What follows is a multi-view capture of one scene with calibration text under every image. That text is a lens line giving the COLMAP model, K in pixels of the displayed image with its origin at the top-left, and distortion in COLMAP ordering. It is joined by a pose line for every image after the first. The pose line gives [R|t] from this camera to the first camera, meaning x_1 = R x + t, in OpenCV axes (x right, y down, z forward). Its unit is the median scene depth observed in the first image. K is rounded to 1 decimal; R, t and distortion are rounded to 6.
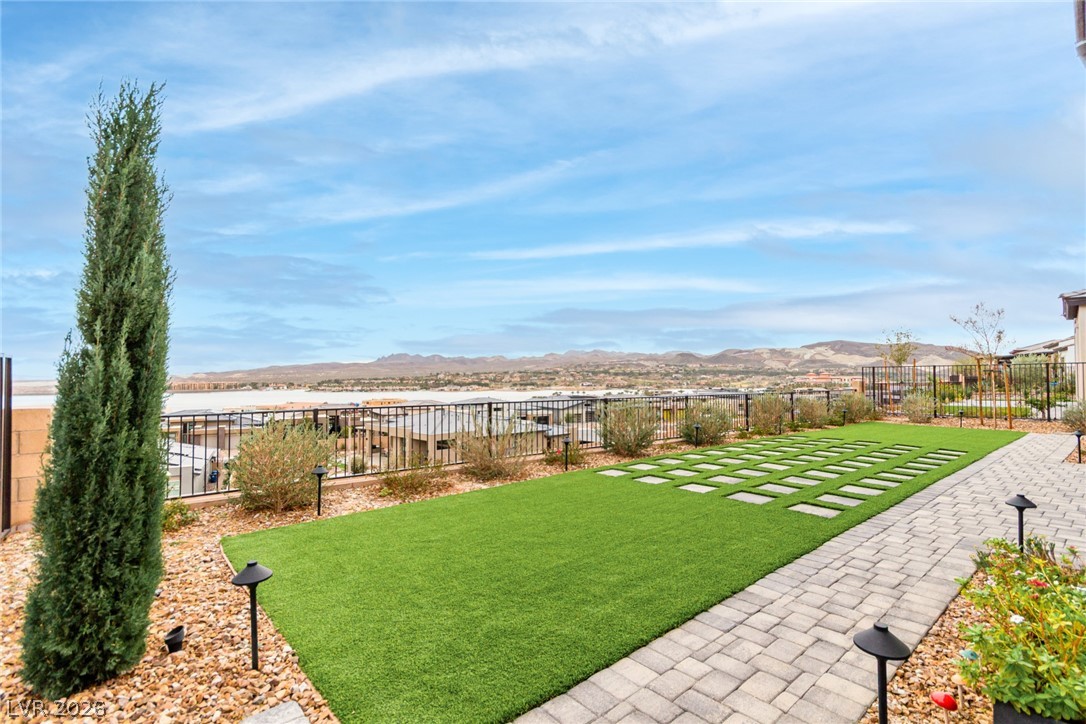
lens RADIAL K [[512.4, 0, 546.5], [0, 512.4, 370.1], [0, 0, 1]] dist [0.009296, 0.000194]
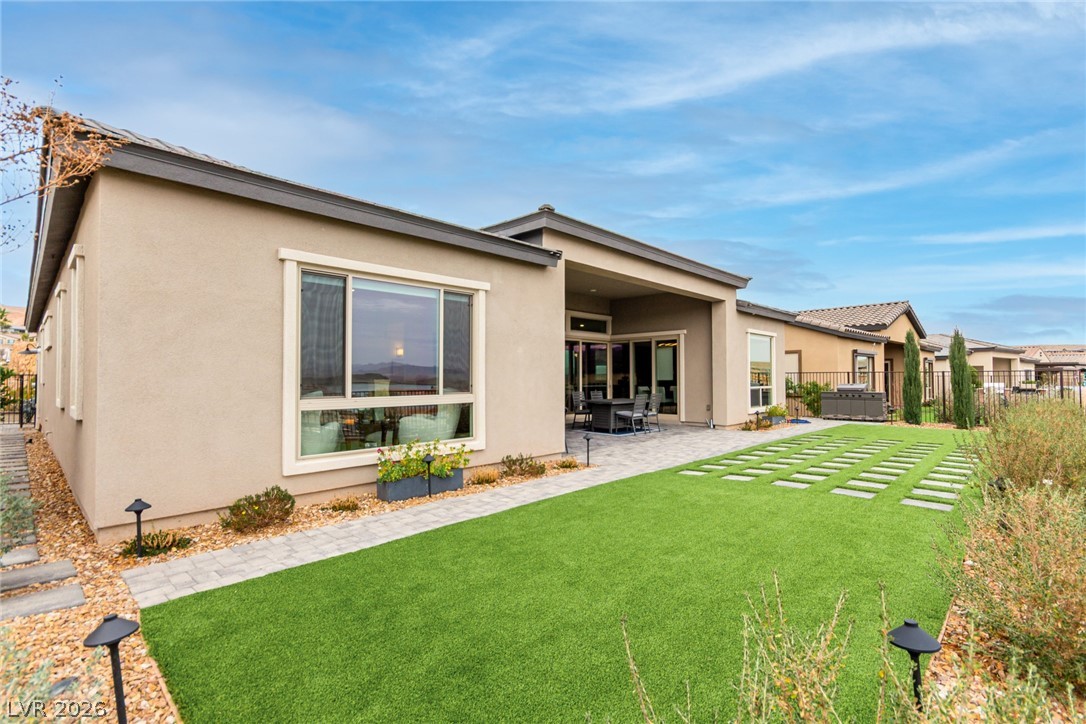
lens RADIAL K [[512.4, 0, 554.3], [0, 512.4, 365.0], [0, 0, 1]] dist [0.009296, 0.000194]
pose [[0.999895, 0.000492, 0.014513, -0.829766], [-0.000486, 1.000000, -0.000381, 0.010460], [-0.014514, 0.000374, 0.999895, 0.051408]]
